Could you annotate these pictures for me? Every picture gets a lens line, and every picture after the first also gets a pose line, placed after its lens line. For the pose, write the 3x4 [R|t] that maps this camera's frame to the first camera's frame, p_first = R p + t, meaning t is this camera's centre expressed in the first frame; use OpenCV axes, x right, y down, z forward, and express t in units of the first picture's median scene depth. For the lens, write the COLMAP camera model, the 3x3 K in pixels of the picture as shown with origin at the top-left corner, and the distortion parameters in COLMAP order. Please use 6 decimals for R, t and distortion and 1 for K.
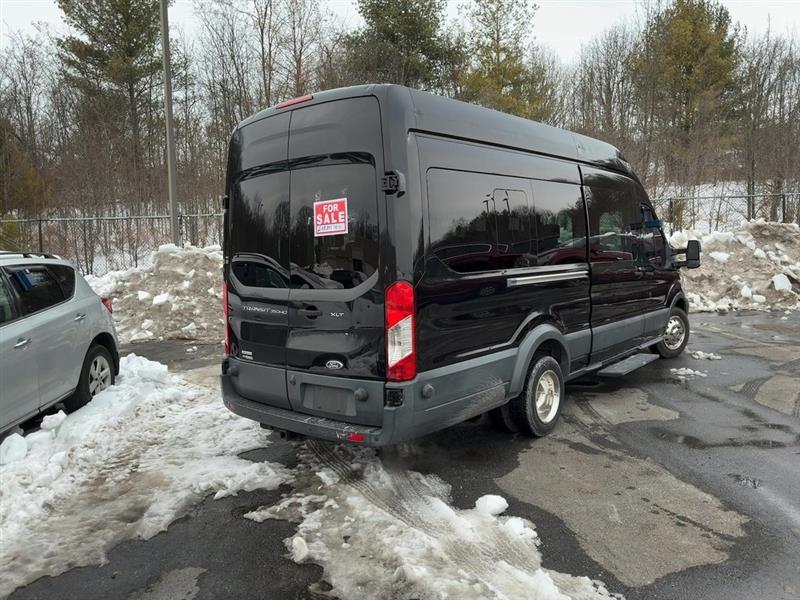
lens RADIAL K [[592.7, 0, 405.0], [0, 592.7, 295.7], [0, 0, 1]] dist [0.052008, -0.064623]
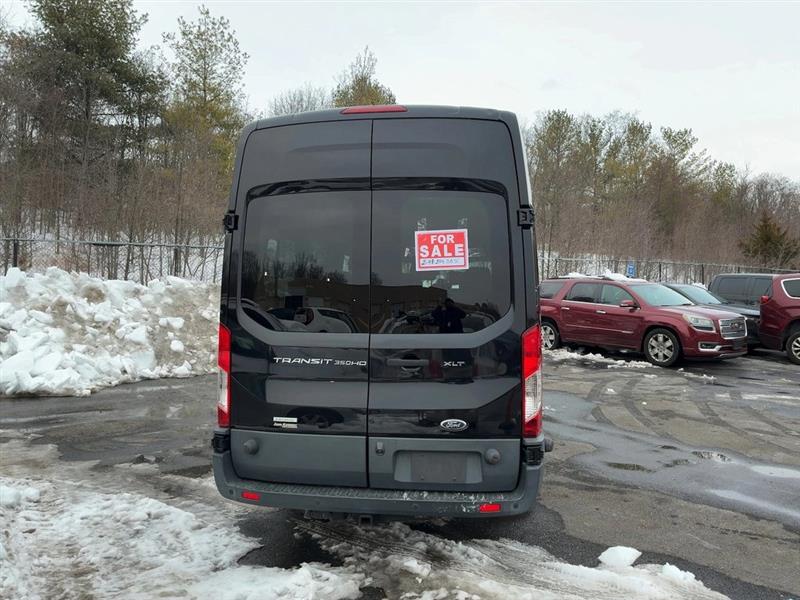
lens RADIAL K [[592.7, 0, 405.0], [0, 592.7, 295.7], [0, 0, 1]] dist [0.052008, -0.064623]
pose [[0.850355, 0.026898, 0.525521, -0.612492], [0.014652, 0.997095, -0.074744, -0.002648], [-0.526005, 0.071259, 0.847491, 0.304166]]
